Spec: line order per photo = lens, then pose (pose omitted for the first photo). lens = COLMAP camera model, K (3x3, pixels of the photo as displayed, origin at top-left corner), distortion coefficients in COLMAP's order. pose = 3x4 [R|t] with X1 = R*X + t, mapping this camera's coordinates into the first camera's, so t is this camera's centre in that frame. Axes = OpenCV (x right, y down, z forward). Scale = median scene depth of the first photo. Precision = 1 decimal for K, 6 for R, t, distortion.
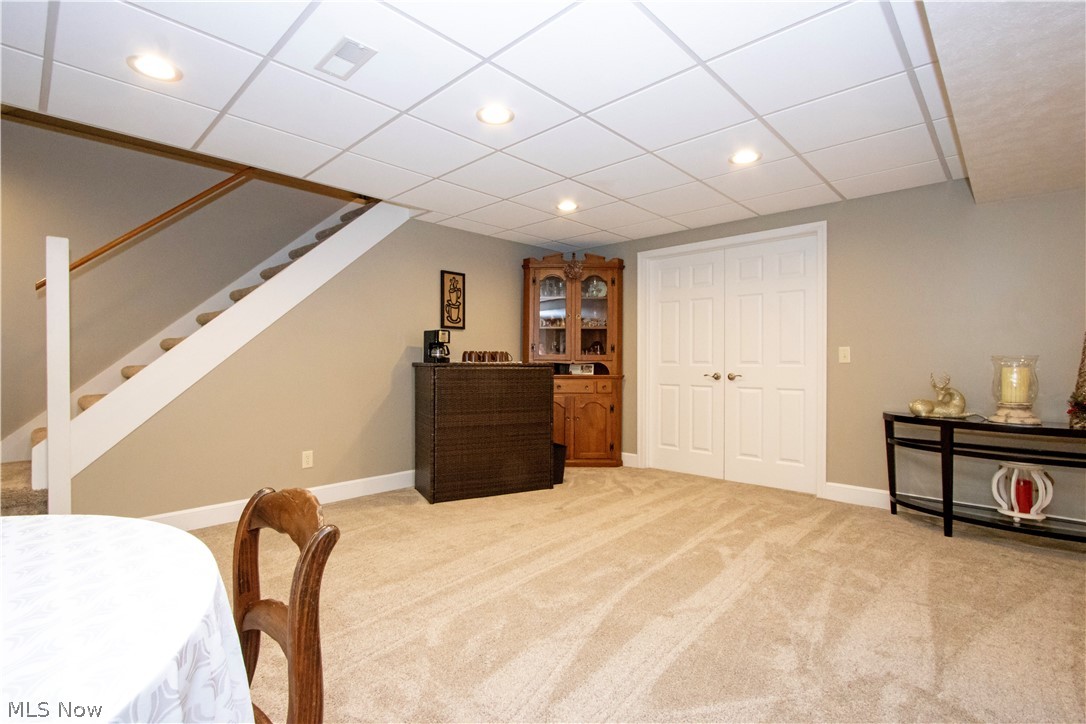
lens RADIAL K [[506.6, 0, 540.8], [0, 506.6, 359.5], [0, 0, 1]] dist [-0.018570, -0.000304]
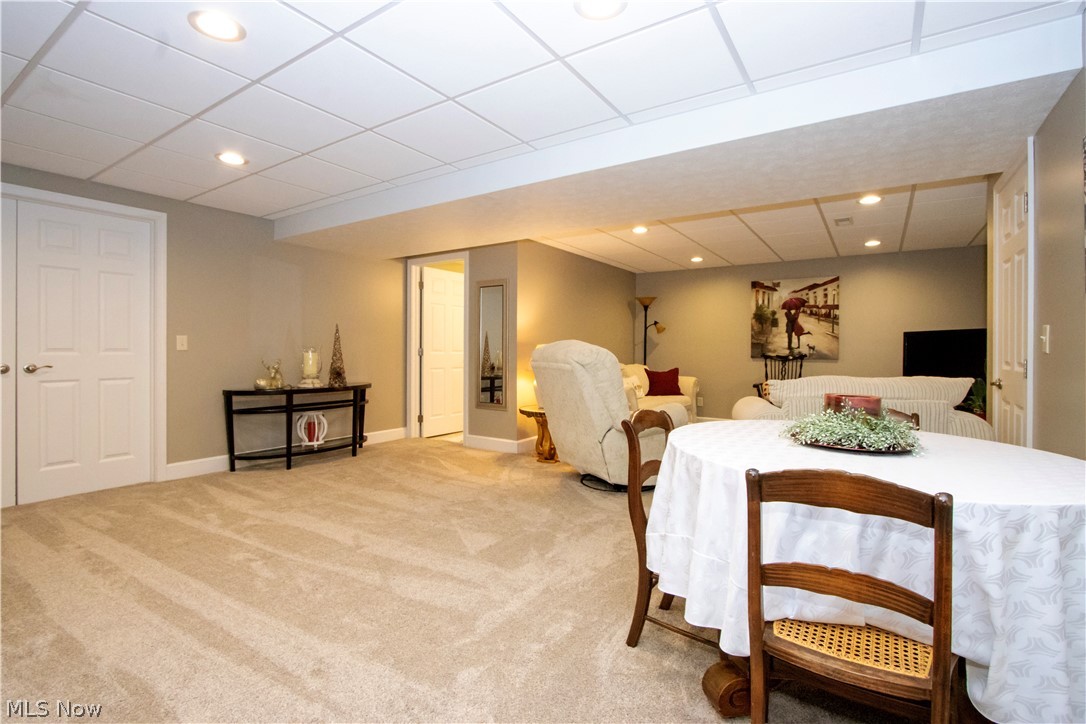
lens RADIAL K [[506.6, 0, 540.8], [0, 506.6, 359.5], [0, 0, 1]] dist [-0.018570, -0.000304]
pose [[-0.170246, -0.024824, 0.985089, -0.755082], [-0.009022, 0.999680, 0.023633, -0.007647], [-0.985360, -0.004865, -0.170415, 0.527032]]
